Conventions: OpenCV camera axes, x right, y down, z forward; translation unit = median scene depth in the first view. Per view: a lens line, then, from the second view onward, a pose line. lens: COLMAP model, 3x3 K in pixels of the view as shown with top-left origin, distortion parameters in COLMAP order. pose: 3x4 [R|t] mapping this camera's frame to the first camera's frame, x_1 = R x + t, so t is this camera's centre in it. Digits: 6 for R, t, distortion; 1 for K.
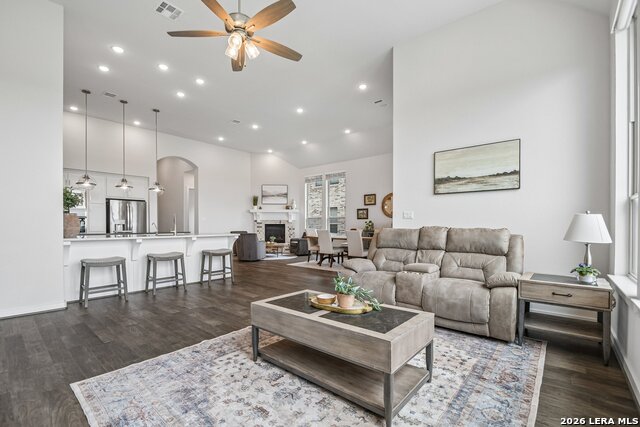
lens RADIAL K [[283.7, 0, 319.5], [0, 283.7, 224.7], [0, 0, 1]] dist [0.023331, -0.015860]
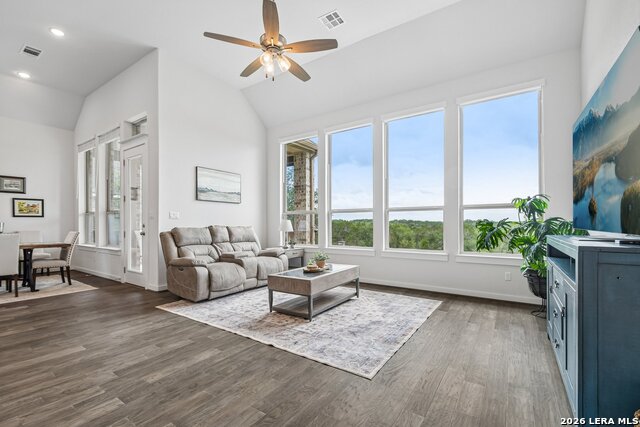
lens RADIAL K [[283.7, 0, 319.5], [0, 283.7, 224.7], [0, 0, 1]] dist [0.023331, -0.015860]
pose [[-0.123310, 0.007113, 0.992343, -1.528121], [0.000941, 0.999975, -0.007050, 0.018279], [-0.992368, 0.000064, -0.123313, 1.072725]]
